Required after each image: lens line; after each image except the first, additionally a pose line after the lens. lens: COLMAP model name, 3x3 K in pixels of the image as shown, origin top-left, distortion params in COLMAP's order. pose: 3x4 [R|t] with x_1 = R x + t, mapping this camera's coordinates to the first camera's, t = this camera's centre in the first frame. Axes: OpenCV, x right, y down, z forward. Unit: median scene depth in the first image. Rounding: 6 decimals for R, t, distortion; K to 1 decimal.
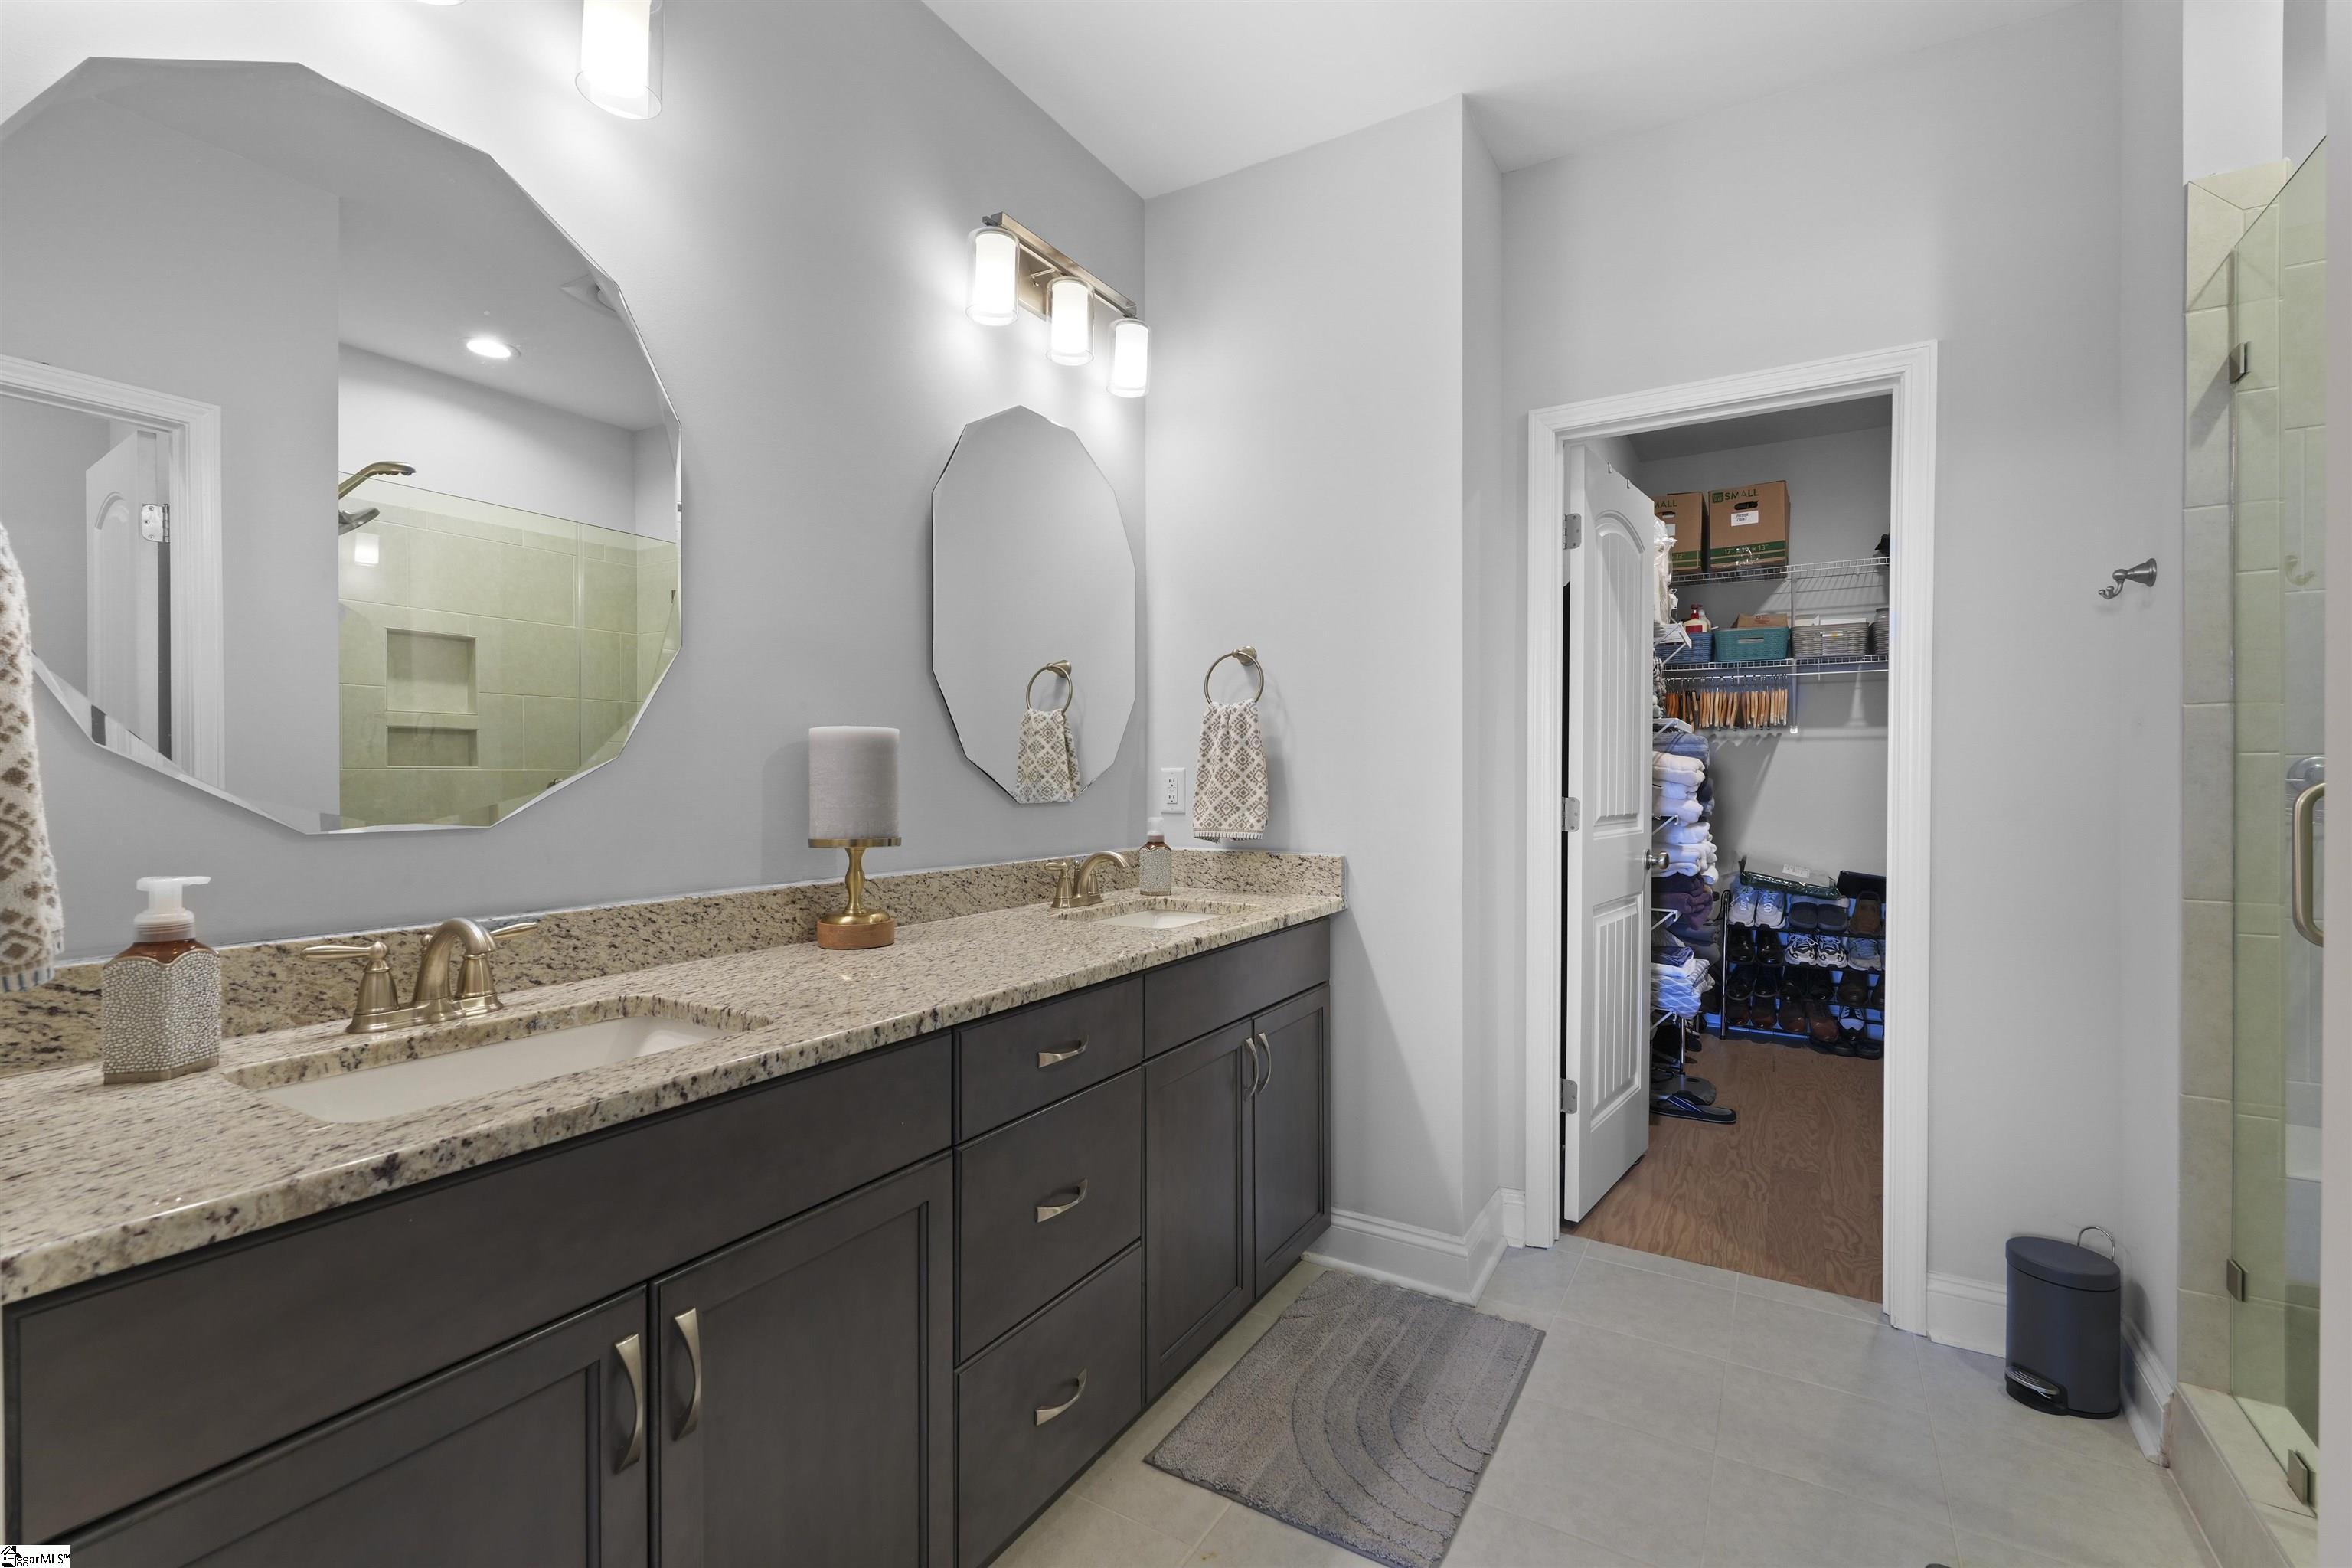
lens RADIAL K [[1021.8, 0, 1185.5], [0, 1021.8, 781.2], [0, 0, 1]] dist [0.000963, 0.000484]
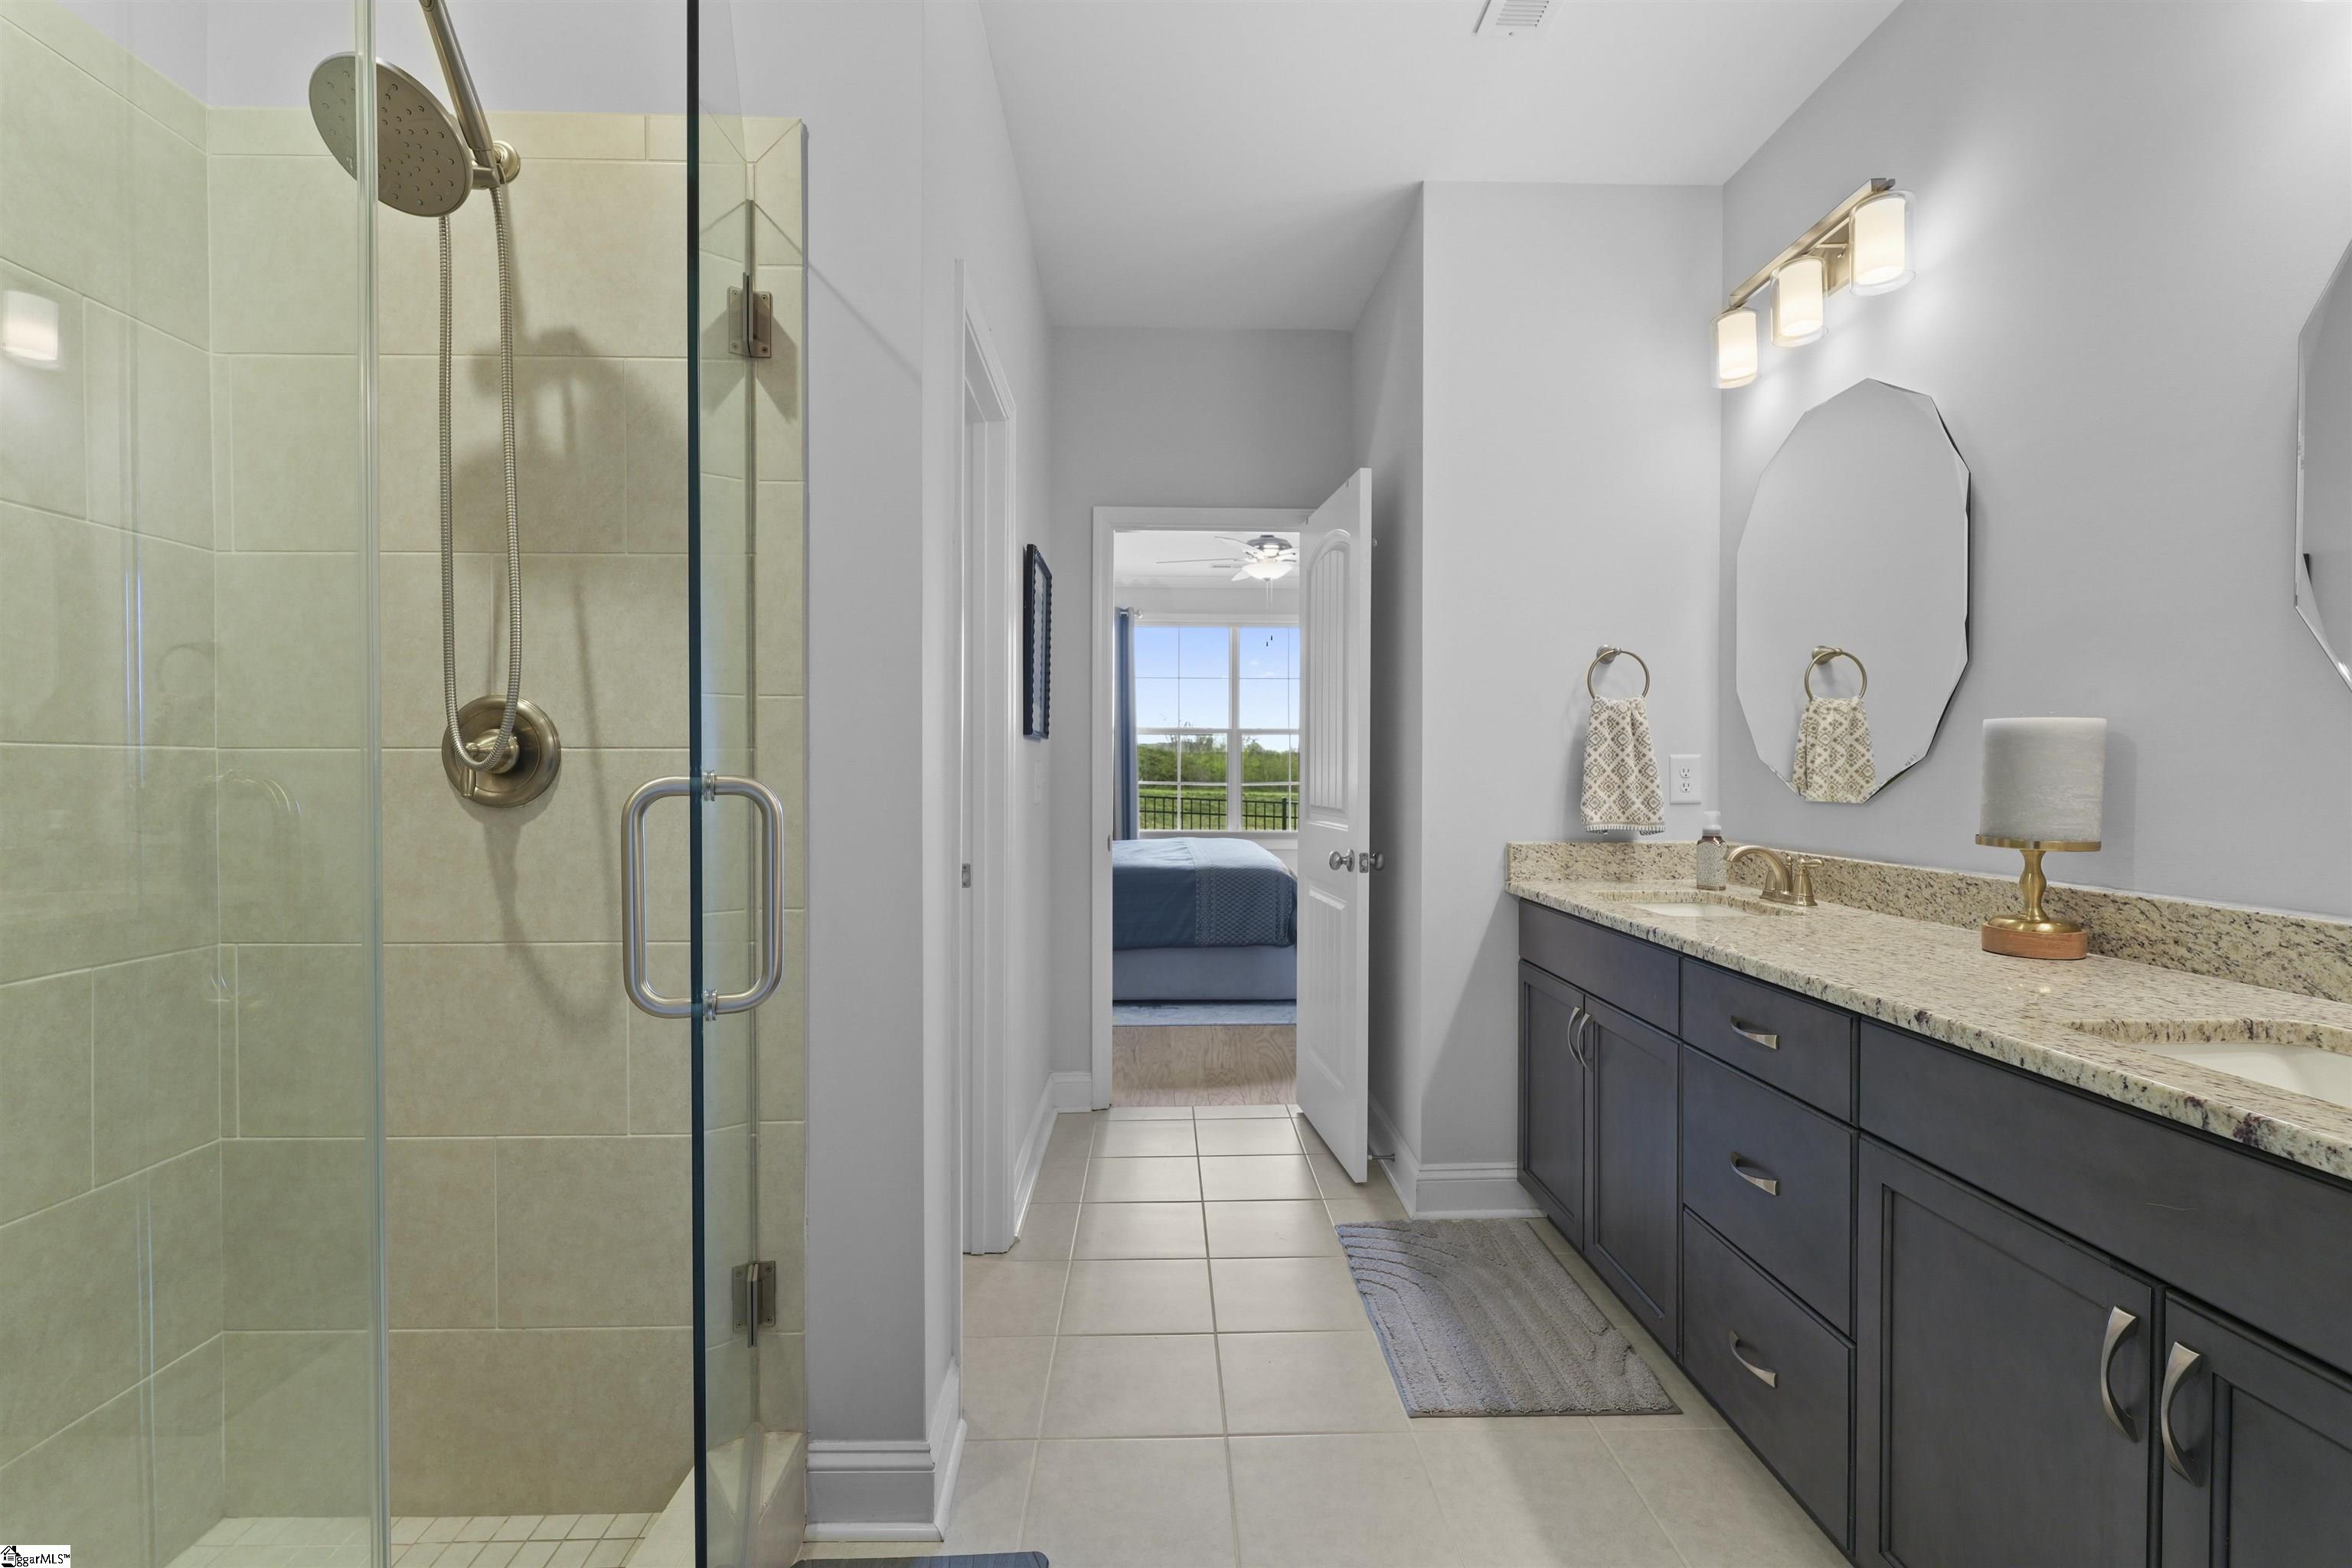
lens RADIAL K [[1021.8, 0, 1177.7], [0, 1021.8, 782.2], [0, 0, 1]] dist [0.000963, 0.000484]
pose [[-0.846486, 0.005653, -0.532380, 0.896205], [-0.002193, 0.999898, 0.014105, -0.006692], [0.532406, 0.013107, -0.846388, 1.493966]]
